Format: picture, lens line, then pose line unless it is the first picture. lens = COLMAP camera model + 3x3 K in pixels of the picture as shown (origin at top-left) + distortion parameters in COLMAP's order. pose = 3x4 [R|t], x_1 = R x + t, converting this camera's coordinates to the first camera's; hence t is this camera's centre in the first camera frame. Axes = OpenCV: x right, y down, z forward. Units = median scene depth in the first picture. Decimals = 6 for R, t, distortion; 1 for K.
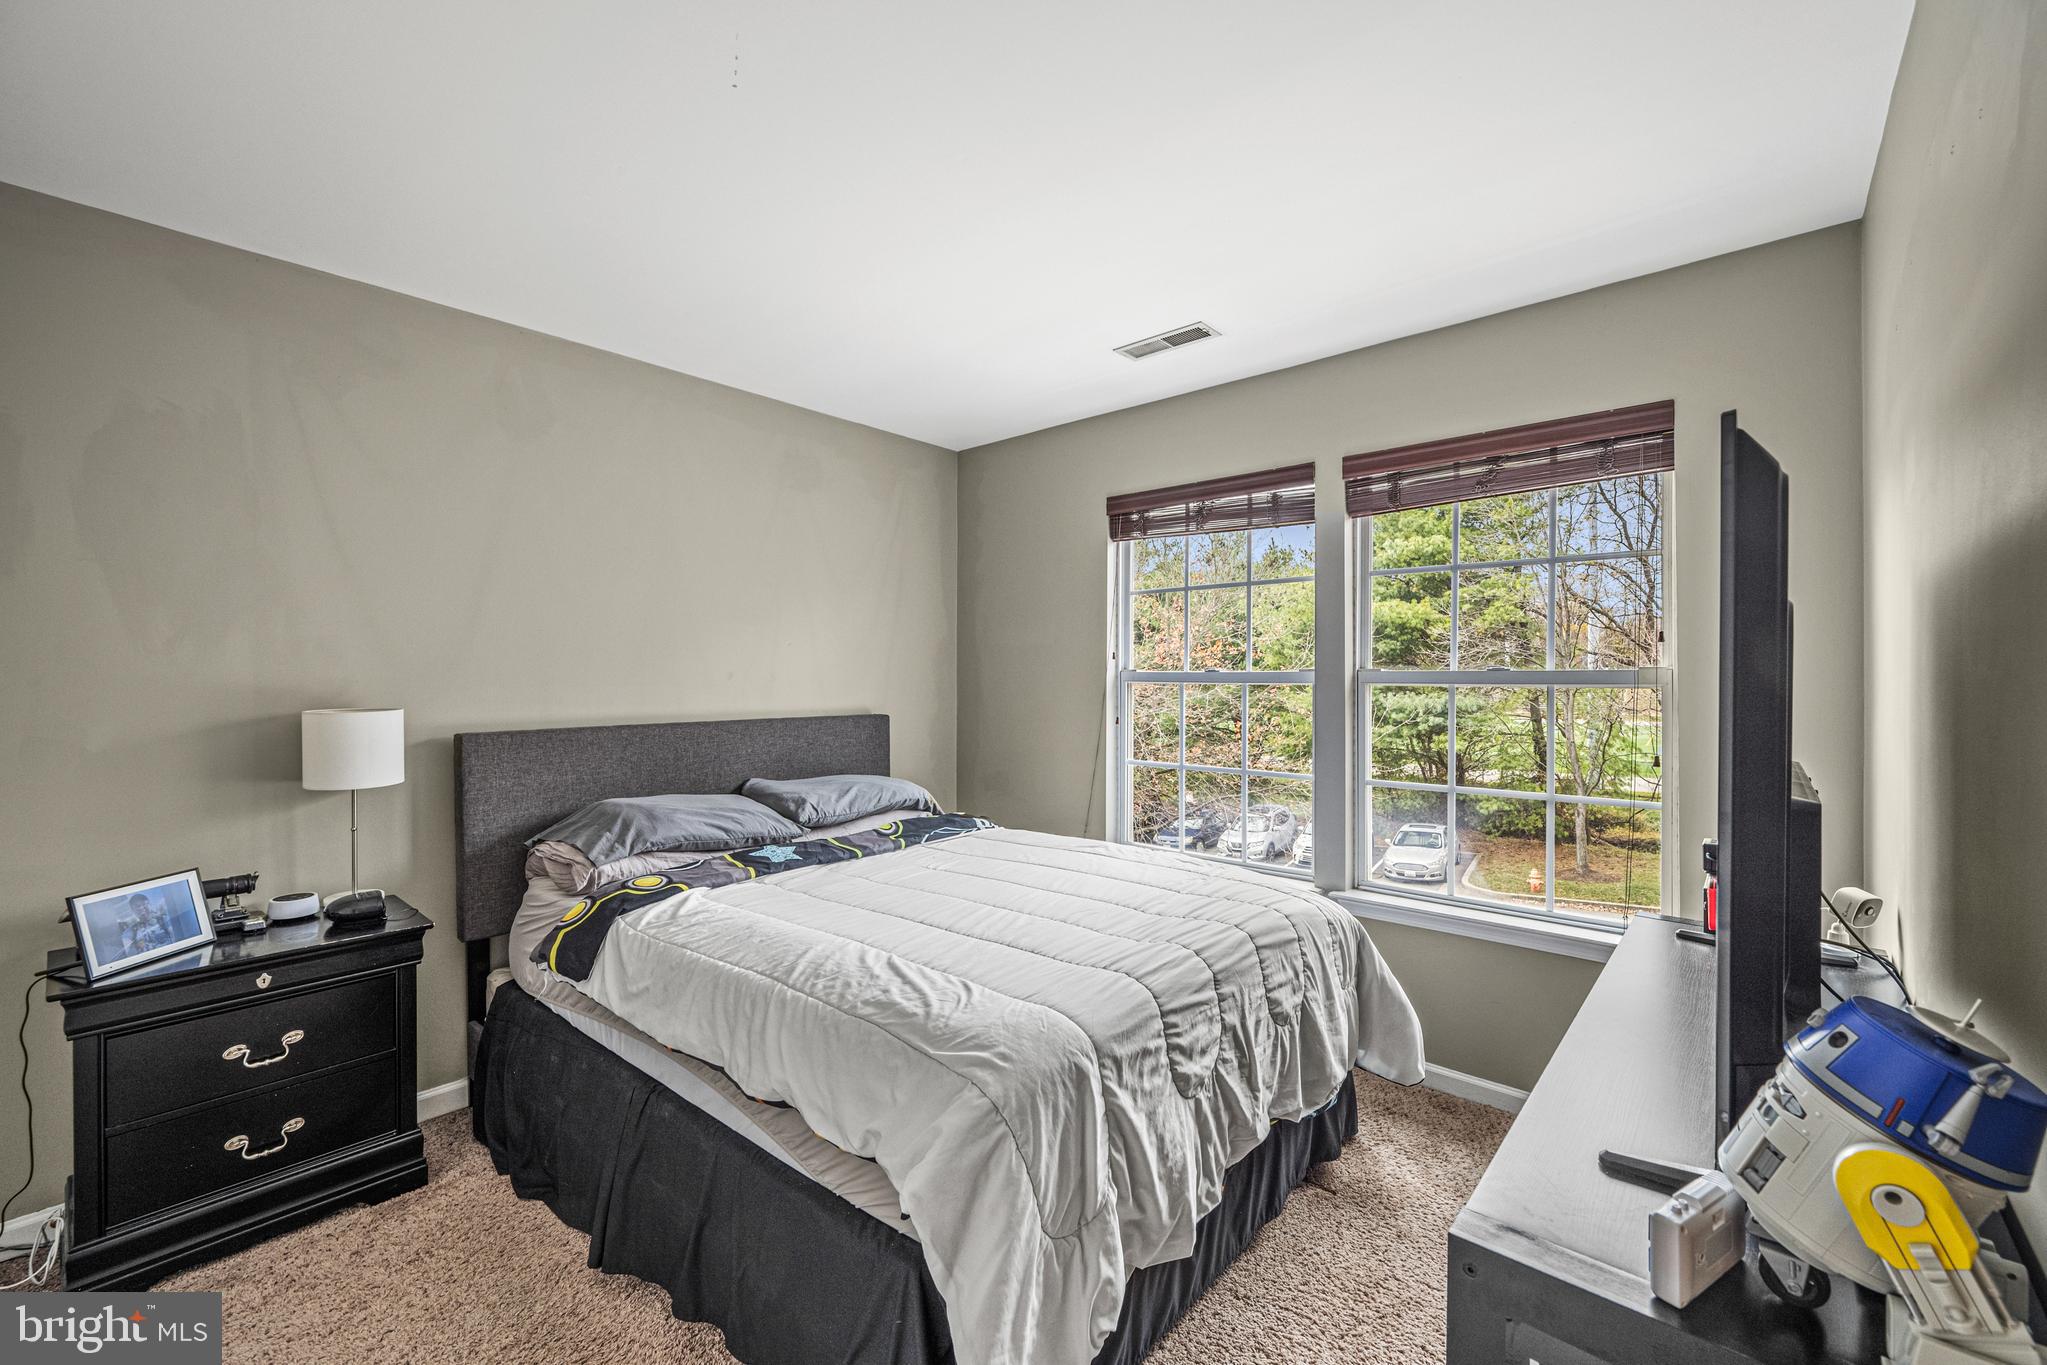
lens RADIAL K [[827.0, 0, 1015.4], [0, 827.0, 685.9], [0, 0, 1]] dist [-0.003894, 0.000667]
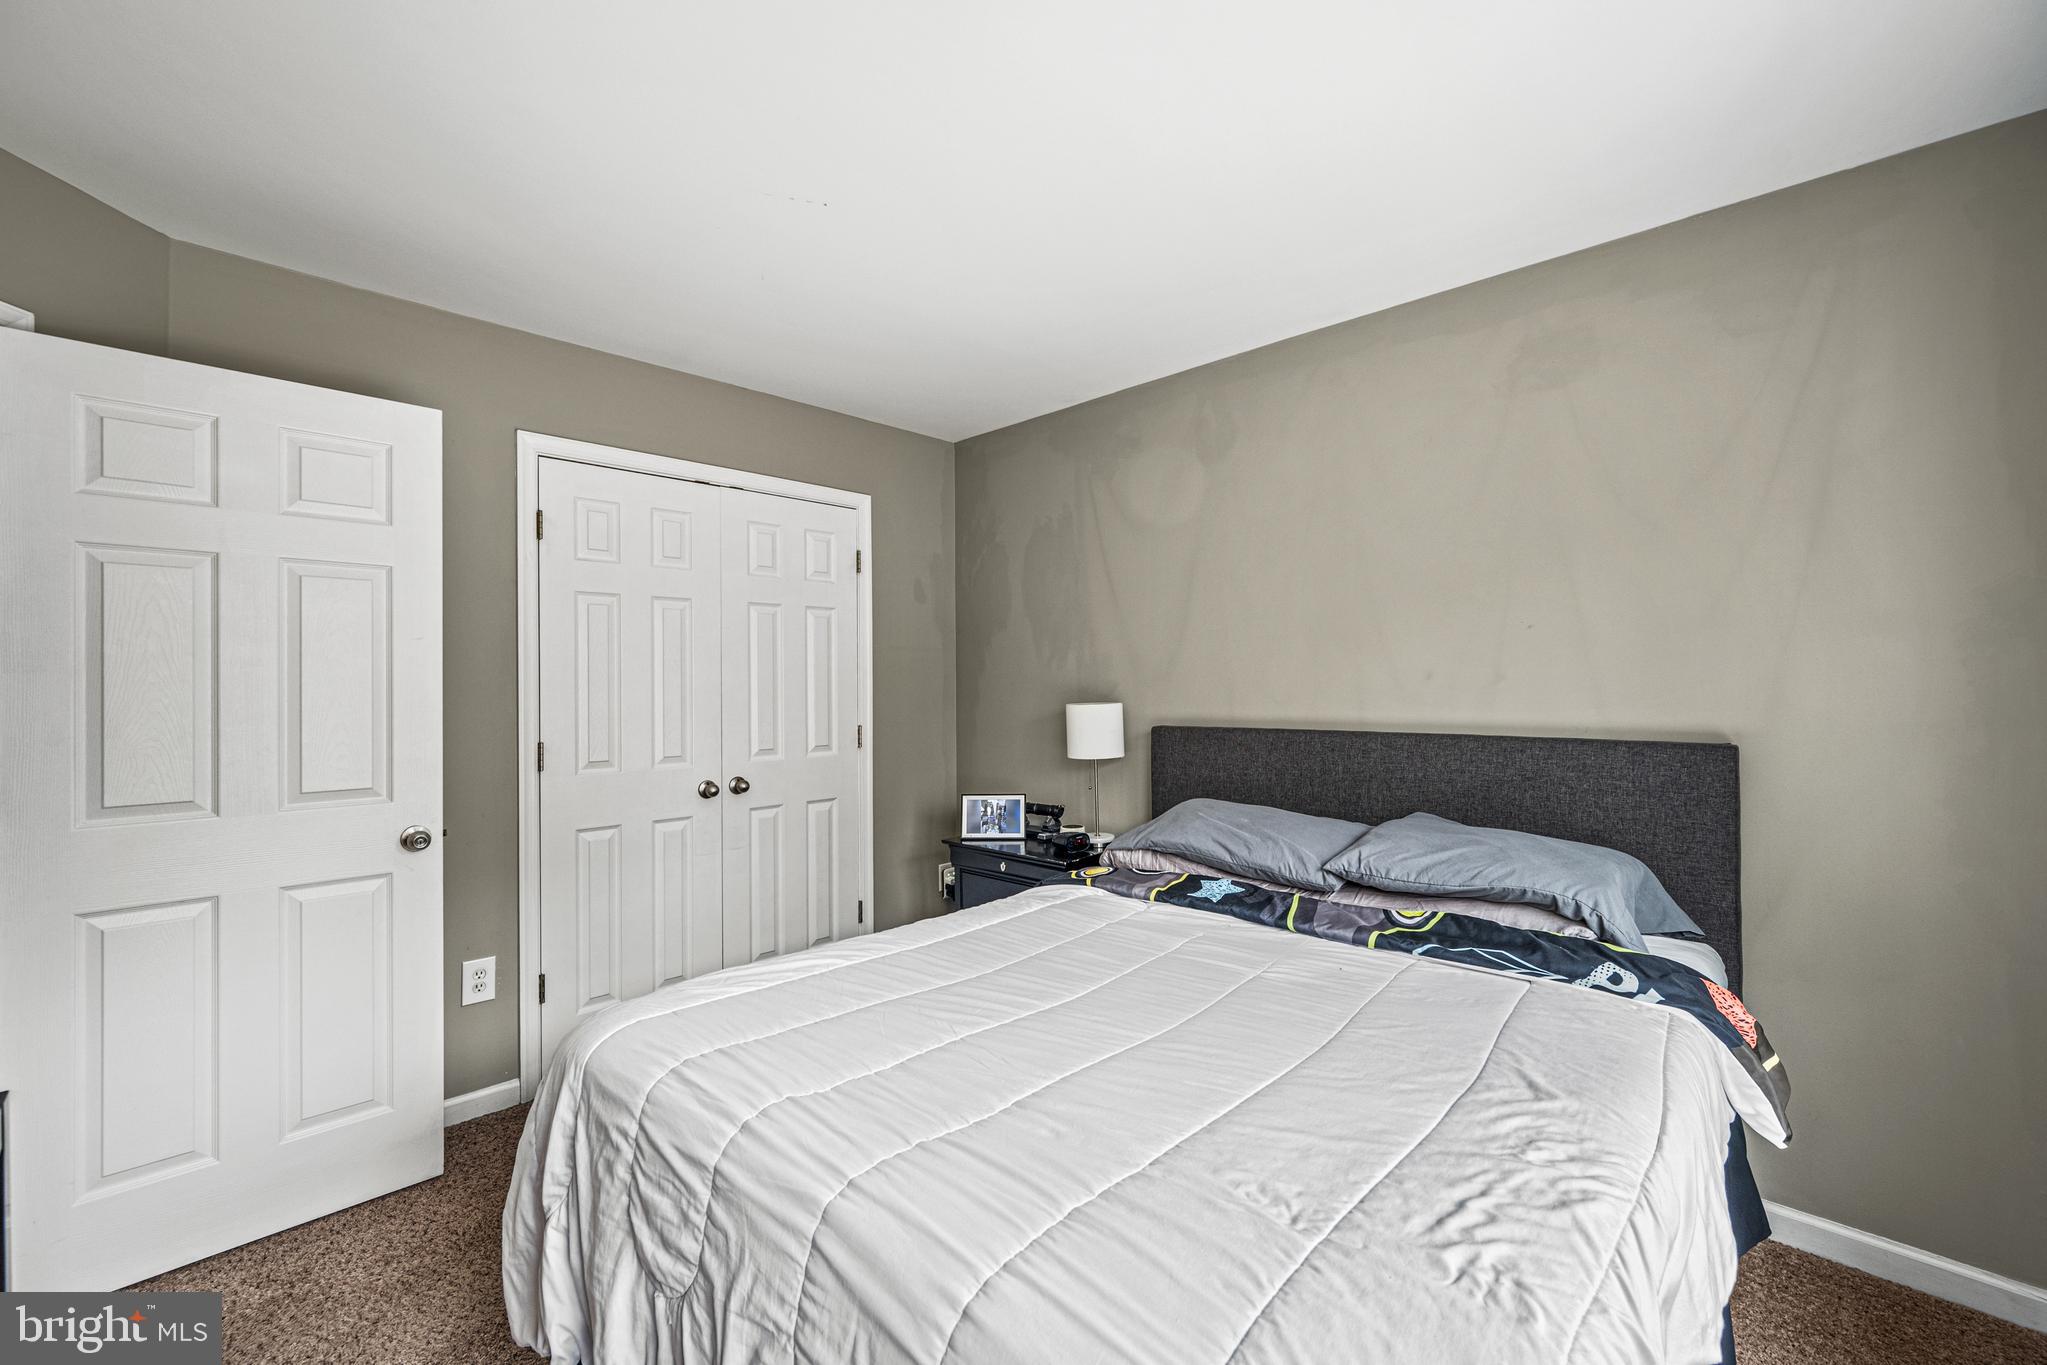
lens RADIAL K [[827.0, 0, 1015.4], [0, 827.0, 674.0], [0, 0, 1]] dist [-0.003894, 0.000667]
pose [[-0.012743, -0.008725, -0.999881, 0.569334], [-0.008948, 0.999923, -0.008611, -0.005780], [0.999879, 0.008837, -0.012820, 0.827249]]
